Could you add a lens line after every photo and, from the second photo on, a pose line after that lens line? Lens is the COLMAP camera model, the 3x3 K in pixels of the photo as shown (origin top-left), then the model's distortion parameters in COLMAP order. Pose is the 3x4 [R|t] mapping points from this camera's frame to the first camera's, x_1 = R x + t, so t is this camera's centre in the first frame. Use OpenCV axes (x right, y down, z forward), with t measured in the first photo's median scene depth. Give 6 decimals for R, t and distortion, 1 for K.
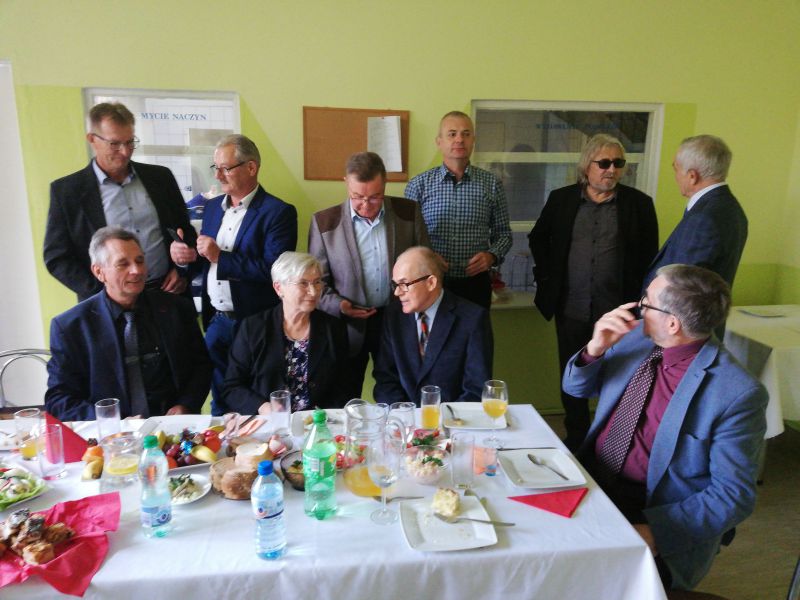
lens RADIAL K [[621.2, 0, 400.0], [0, 621.2, 299.6], [0, 0, 1]] dist [0.033151, 0.001281]
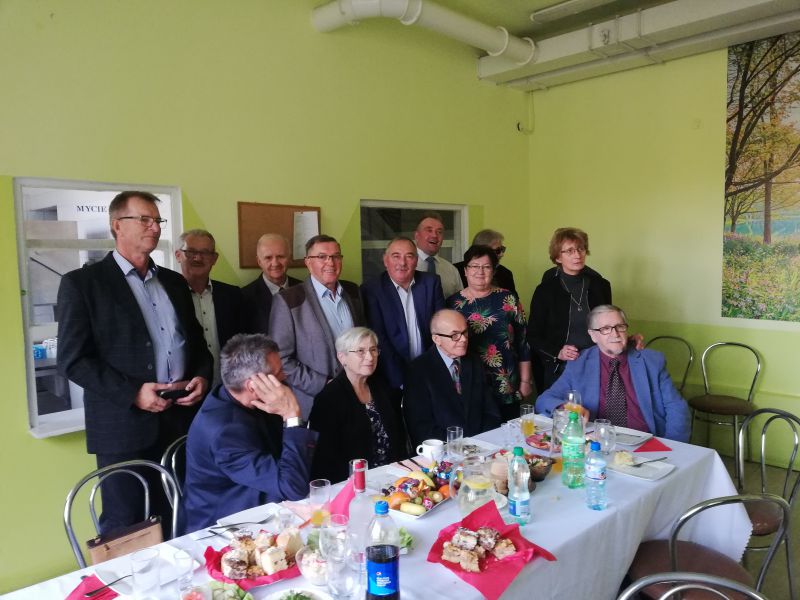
lens RADIAL K [[621.2, 0, 401.0], [0, 621.2, 298.6], [0, 0, 1]] dist [0.033151, 0.001281]
pose [[0.788761, -0.075890, 0.609997, -0.621403], [0.156997, 0.984309, -0.080548, -0.016269], [-0.594313, 0.159300, 0.788299, 0.017648]]
